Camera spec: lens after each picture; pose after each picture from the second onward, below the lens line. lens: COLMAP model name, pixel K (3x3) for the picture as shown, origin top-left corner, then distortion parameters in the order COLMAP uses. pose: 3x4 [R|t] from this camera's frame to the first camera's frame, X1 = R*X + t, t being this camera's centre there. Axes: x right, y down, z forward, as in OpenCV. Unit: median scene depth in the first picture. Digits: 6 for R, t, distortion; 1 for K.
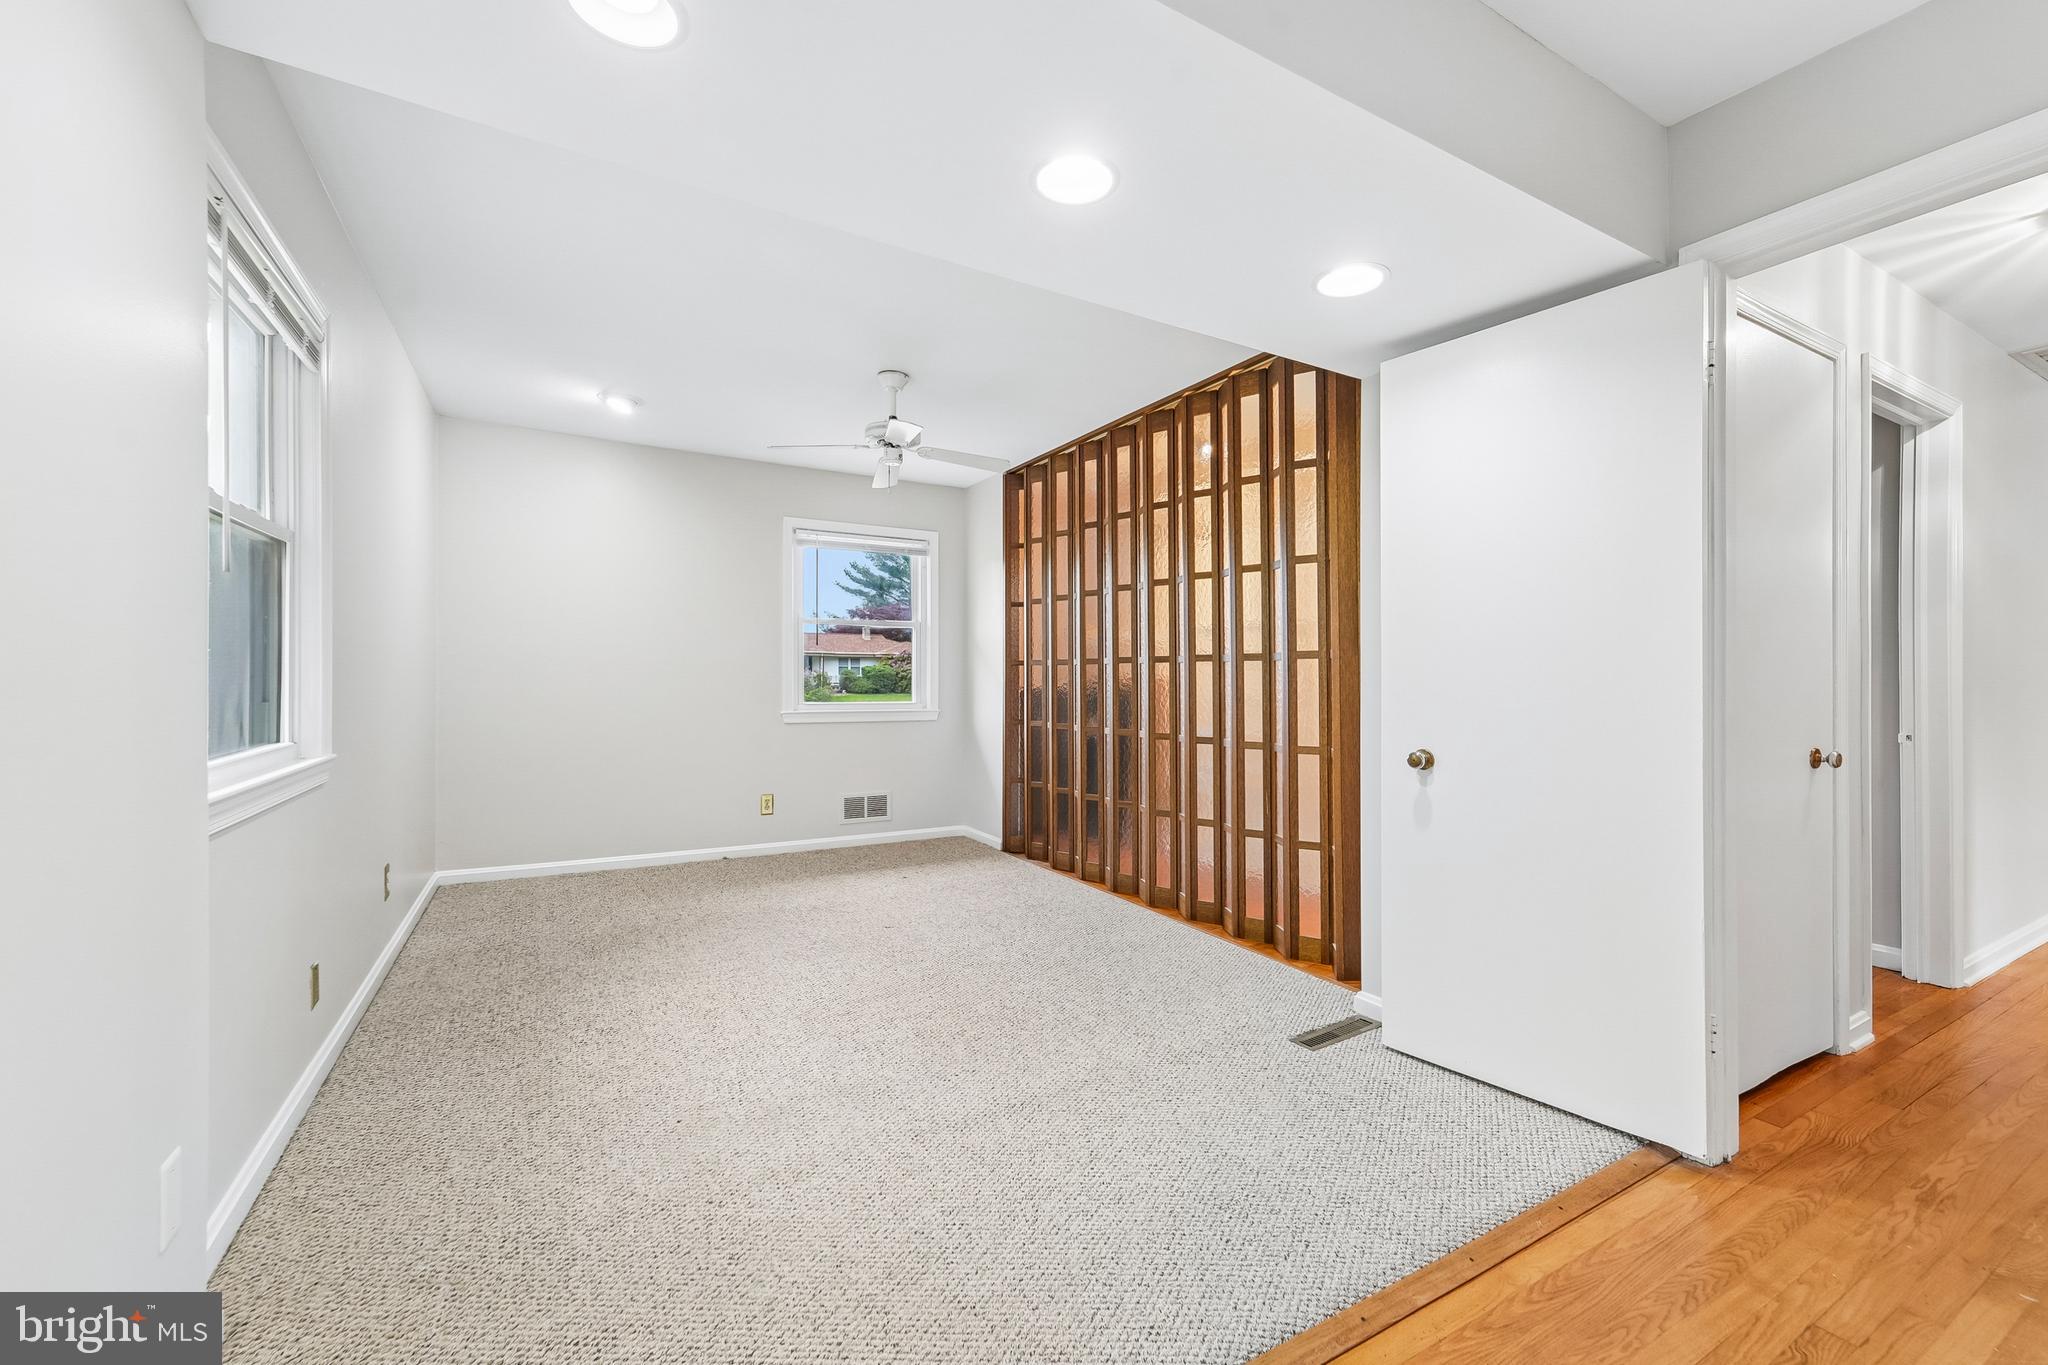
lens RADIAL K [[834.7, 0, 1025.4], [0, 834.7, 677.6], [0, 0, 1]] dist [-0.021633, 0.000891]
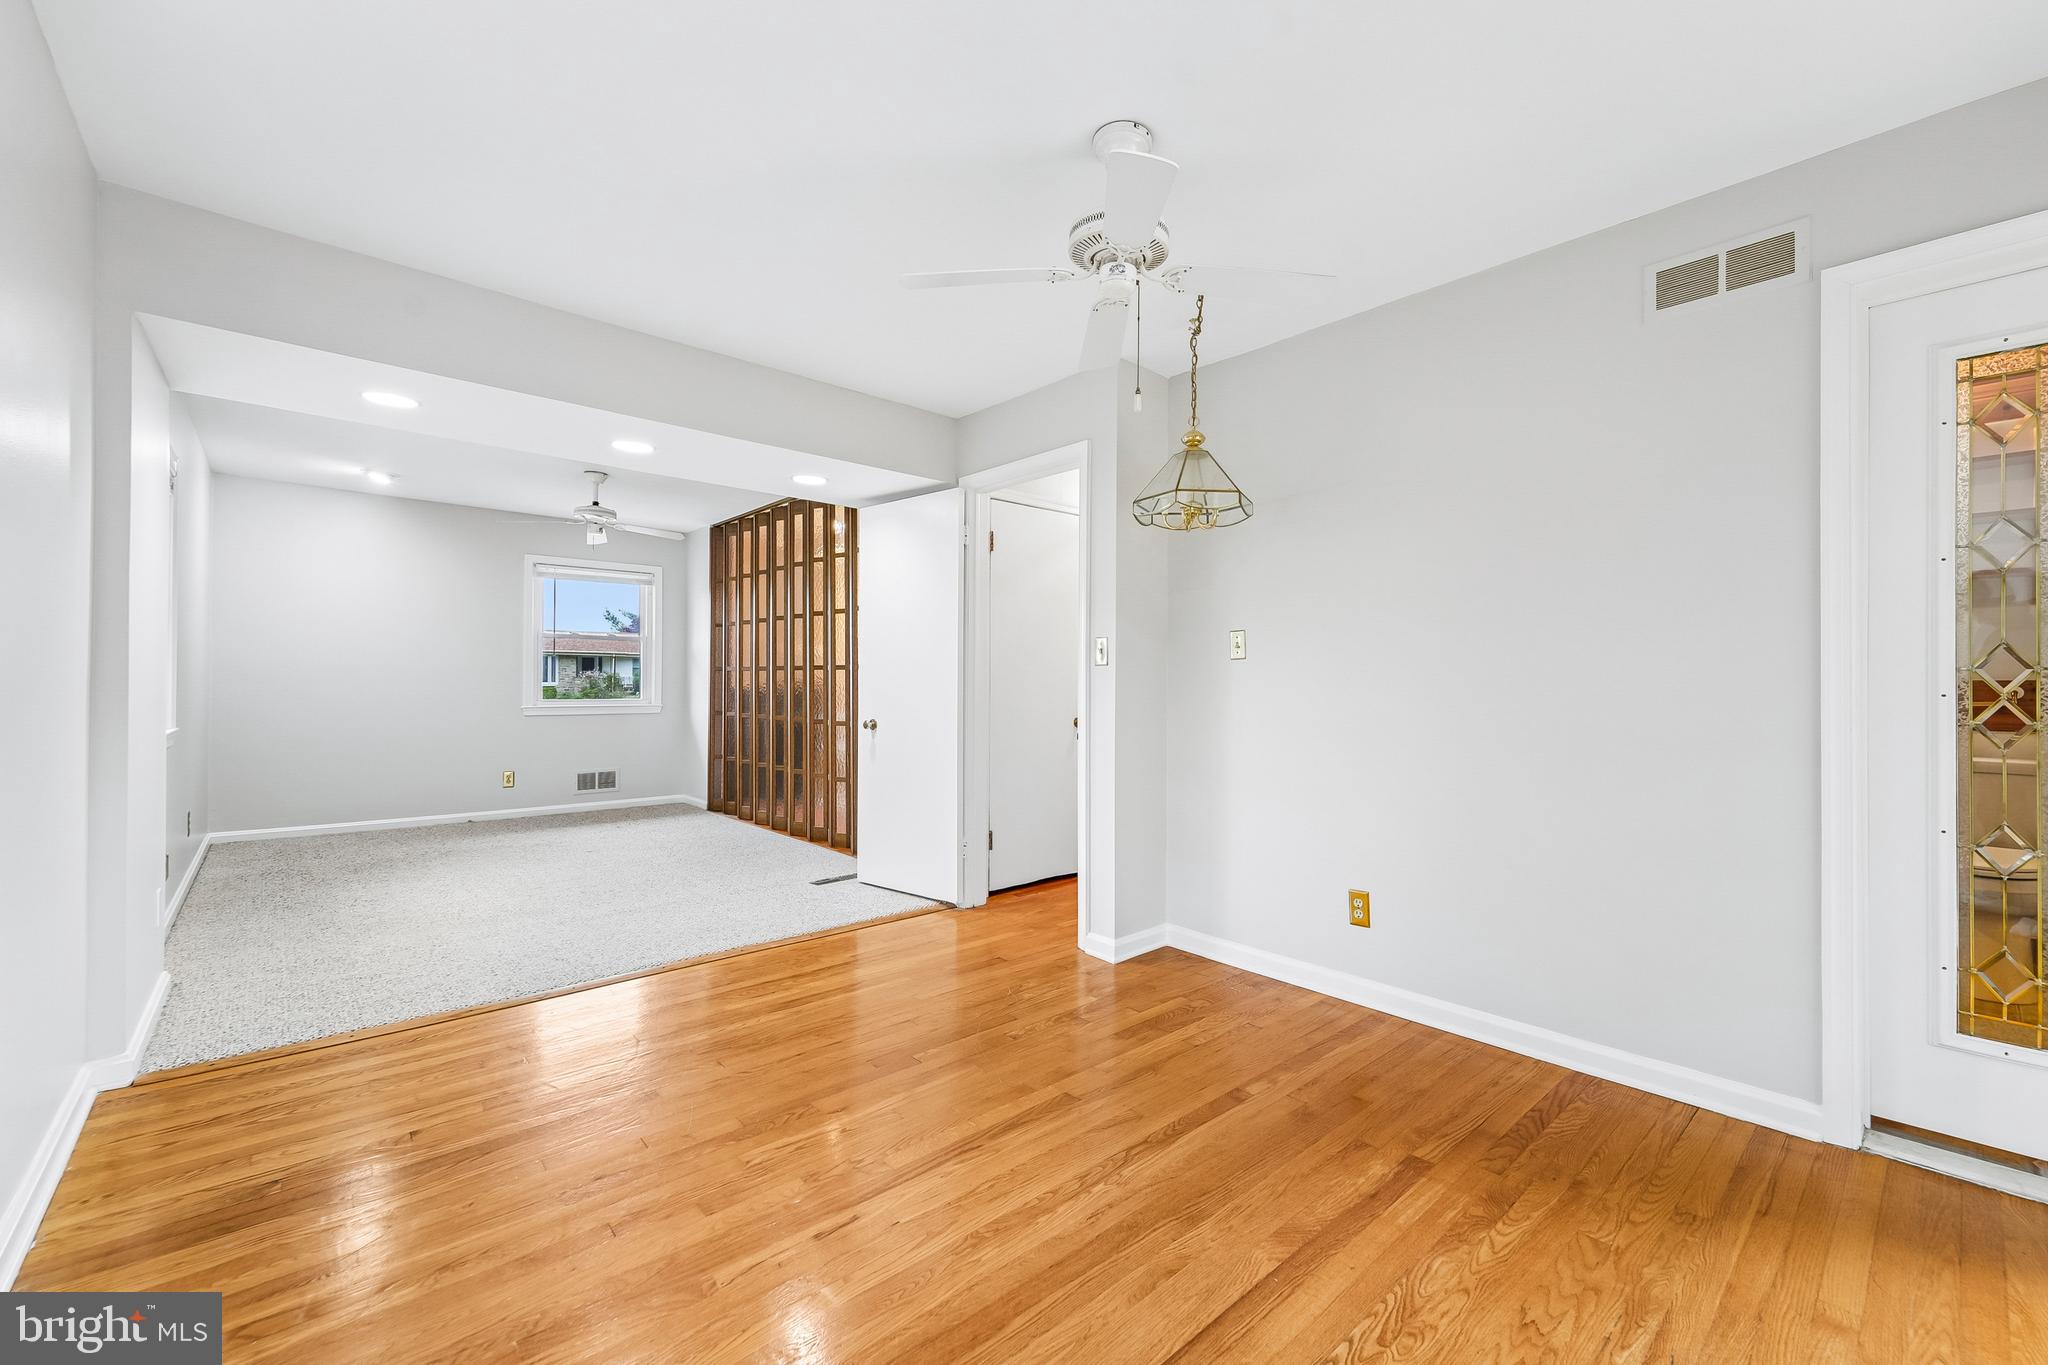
lens RADIAL K [[834.7, 0, 1070.4], [0, 834.7, 671.3], [0, 0, 1]] dist [-0.021633, 0.000891]
pose [[0.968789, 0.004431, 0.247848, 0.211717], [-0.001796, 0.999939, -0.010856, -0.000640], [-0.247881, 0.010072, 0.968738, -0.447504]]
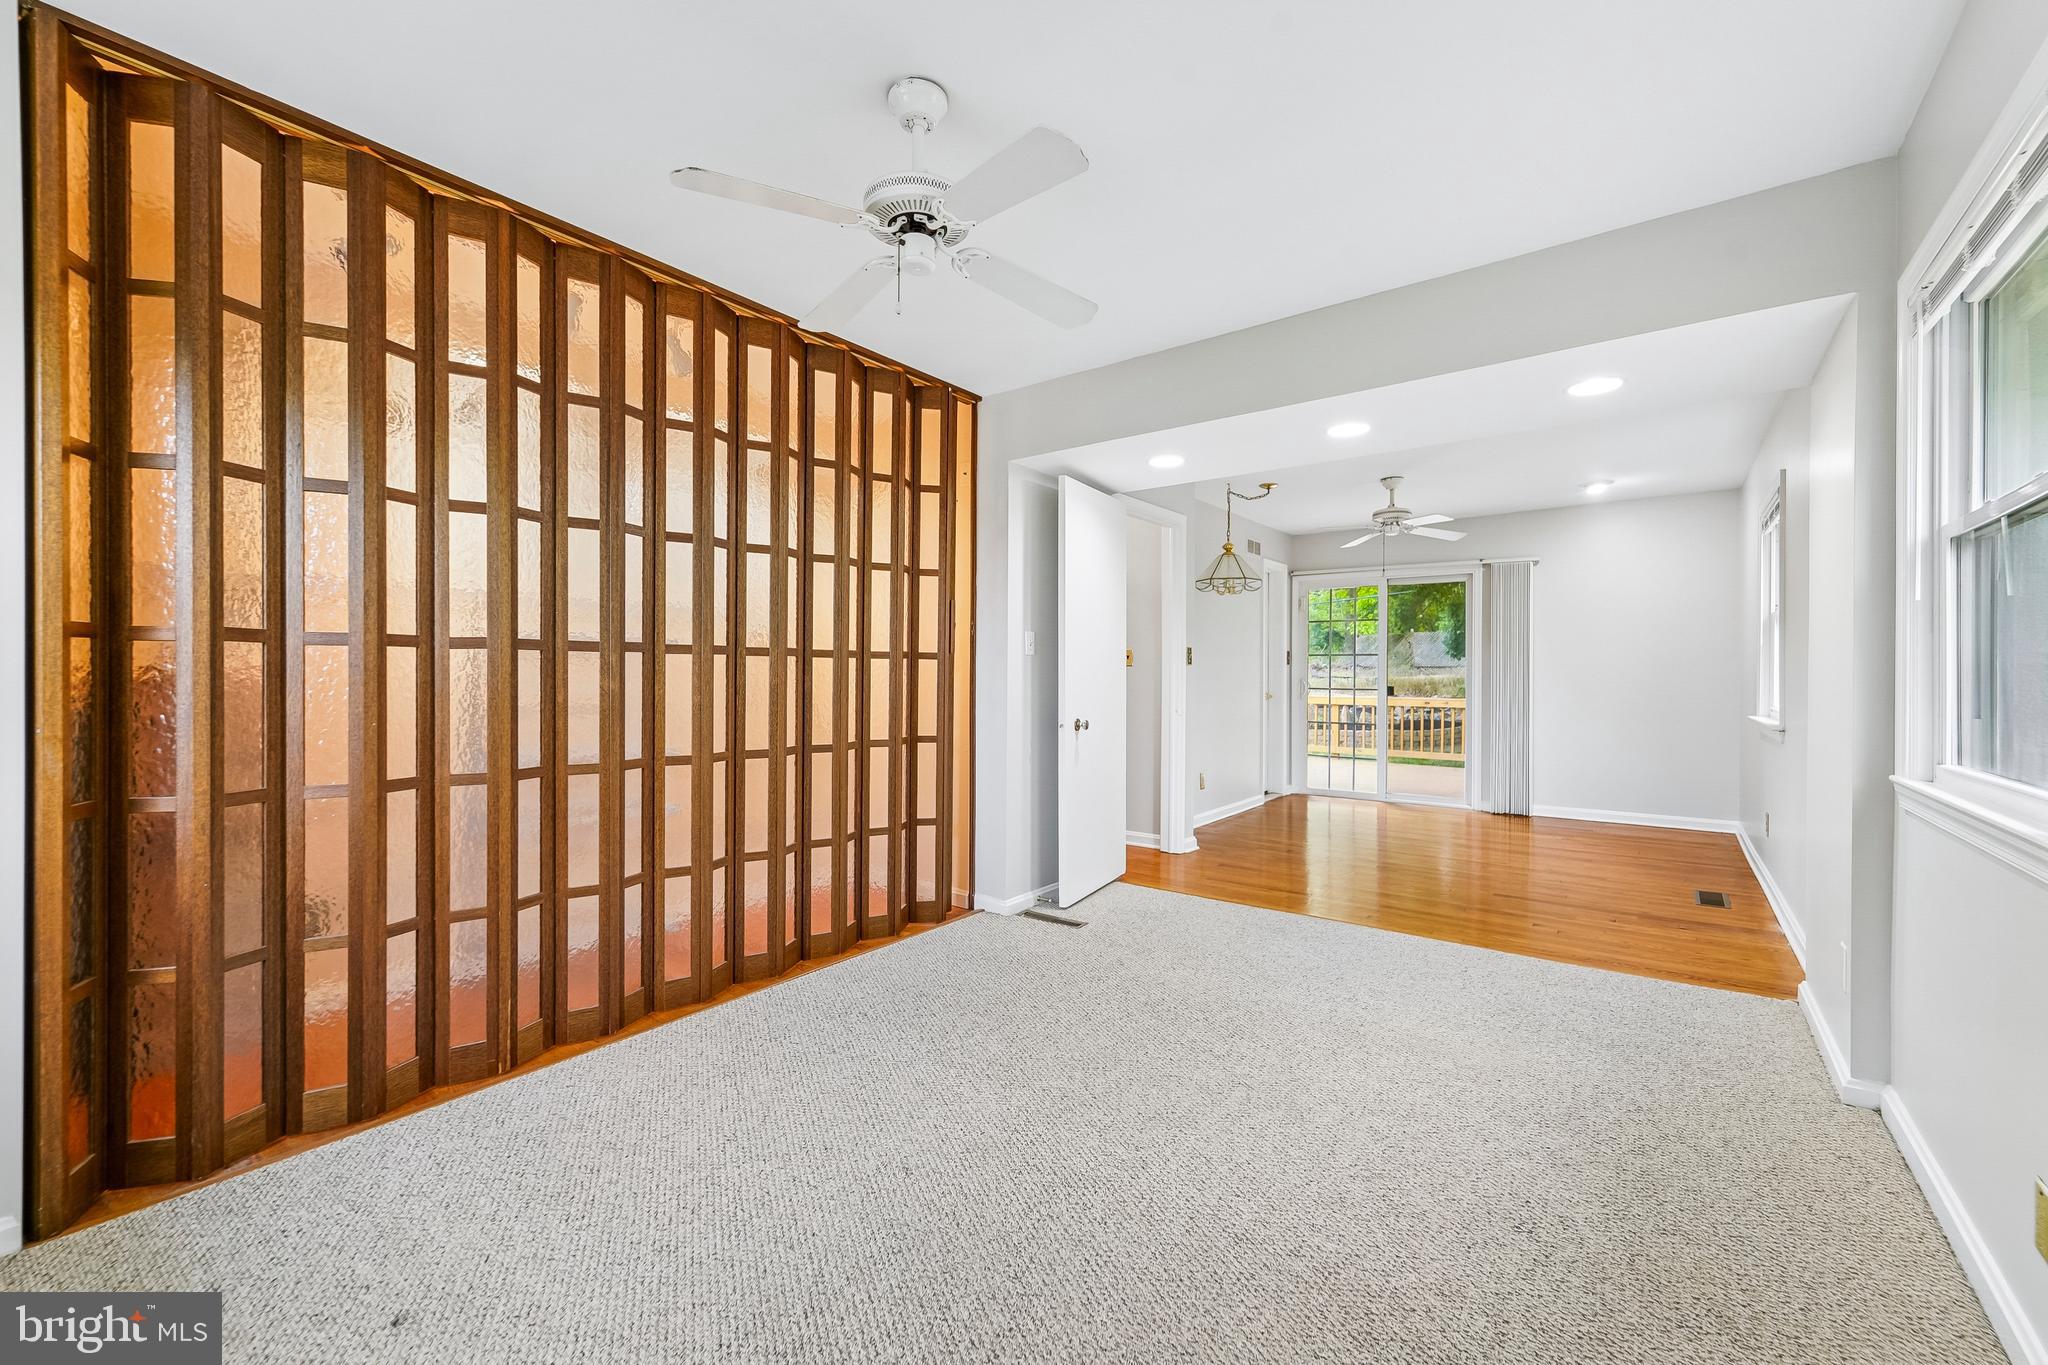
lens RADIAL K [[834.7, 0, 1016.6], [0, 834.7, 687.3], [0, 0, 1]] dist [-0.021633, 0.000891]
pose [[-0.410956, -0.018615, 0.911465, -0.442454], [-0.006834, 0.999826, 0.017338, -0.003562], [-0.911629, 0.000897, -0.411012, 0.786211]]
